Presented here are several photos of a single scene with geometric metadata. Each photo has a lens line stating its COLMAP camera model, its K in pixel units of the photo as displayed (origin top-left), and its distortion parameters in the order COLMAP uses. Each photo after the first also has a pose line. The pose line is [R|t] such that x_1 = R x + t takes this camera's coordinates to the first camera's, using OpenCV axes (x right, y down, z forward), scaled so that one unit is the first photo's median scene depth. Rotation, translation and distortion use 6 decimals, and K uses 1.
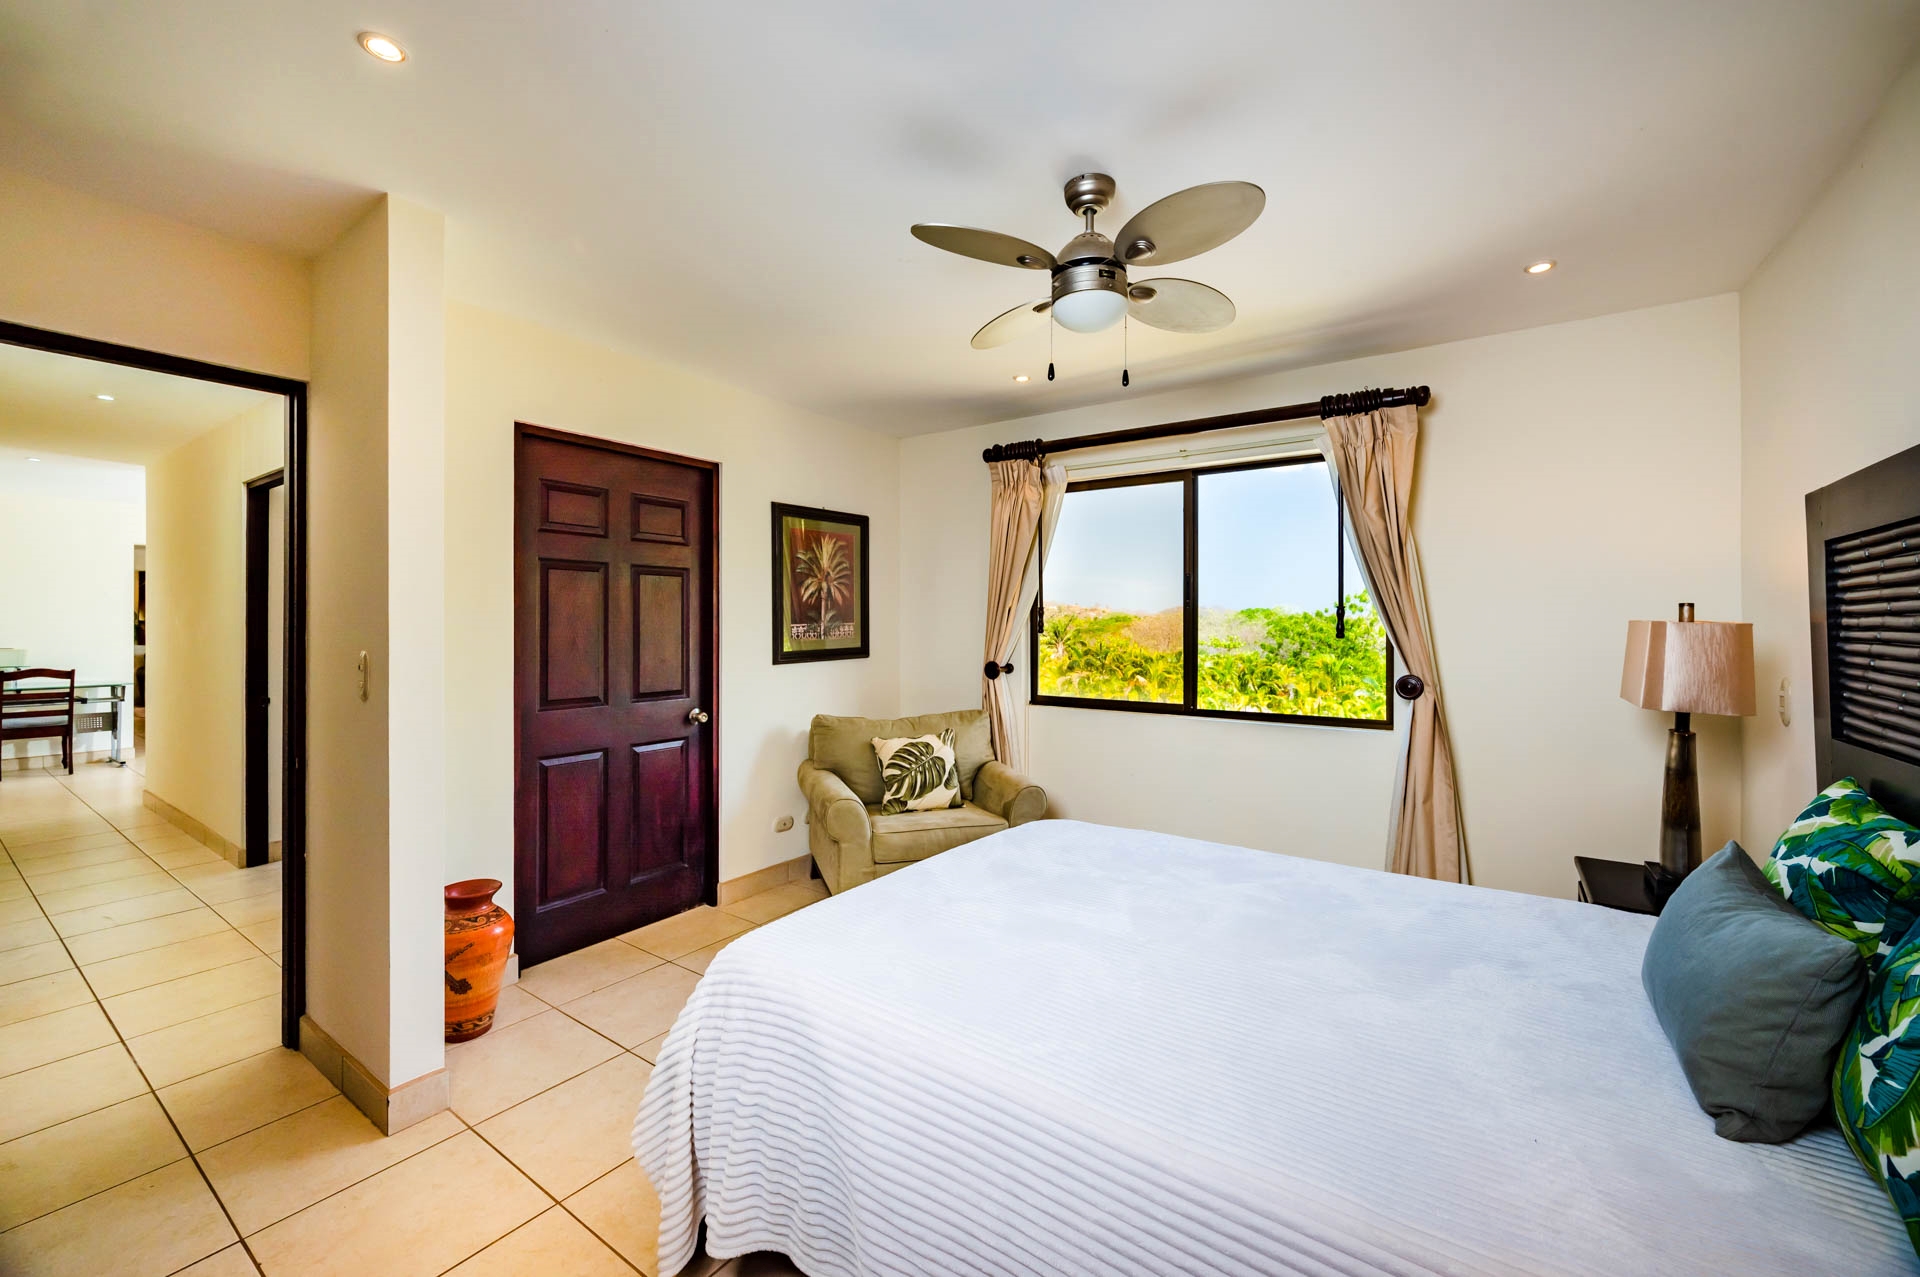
lens RADIAL K [[771.3, 0, 951.1], [0, 771.3, 628.4], [0, 0, 1]] dist [-0.001290, -0.000243]
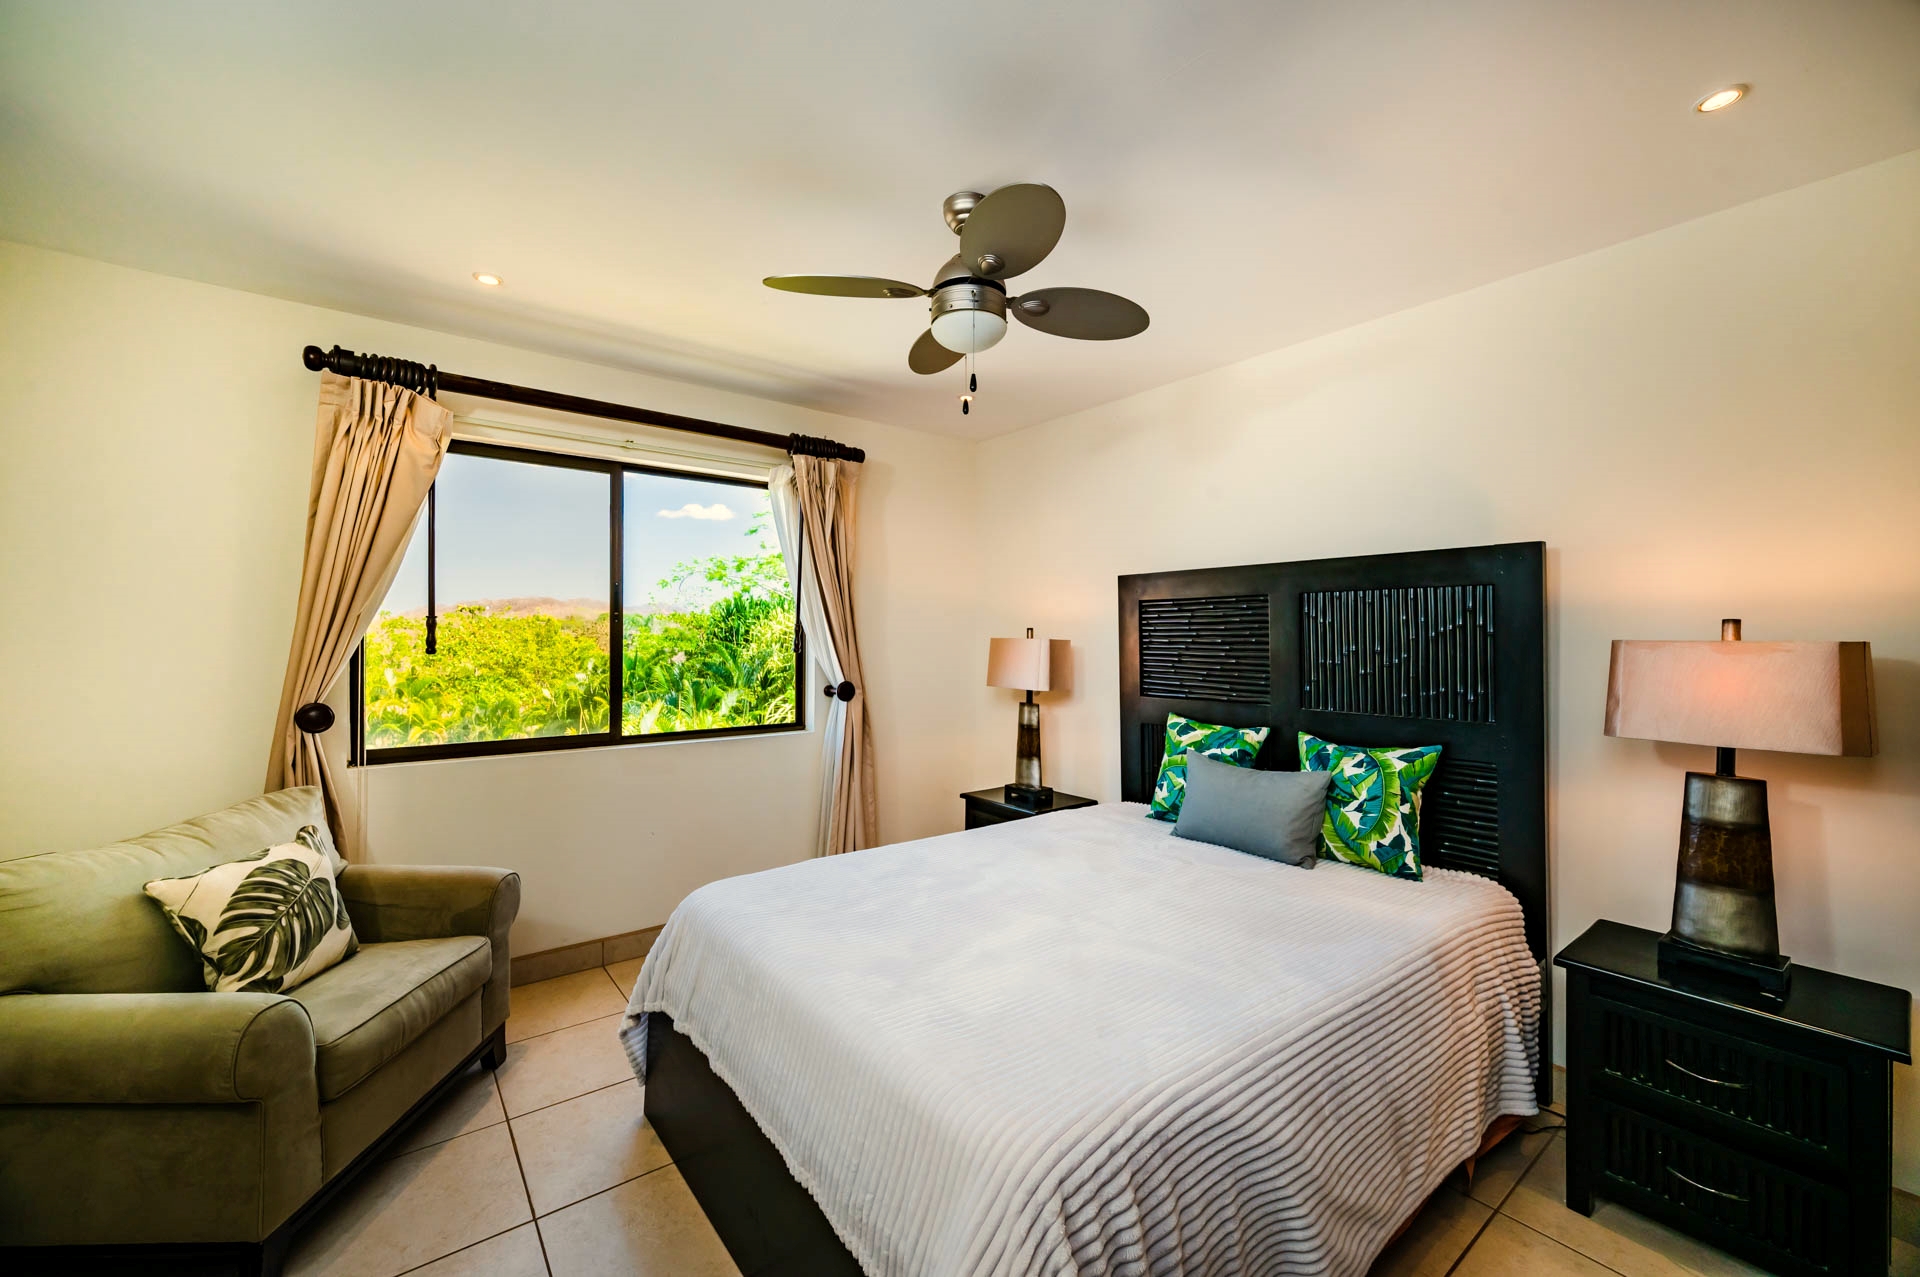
lens RADIAL K [[771.3, 0, 948.0], [0, 771.3, 628.2], [0, 0, 1]] dist [-0.001290, -0.000243]
pose [[0.279594, 0.010238, 0.960064, -0.432941], [0.003135, 0.999928, -0.011576, -0.007456], [-0.960113, 0.006246, 0.279542, 0.408248]]
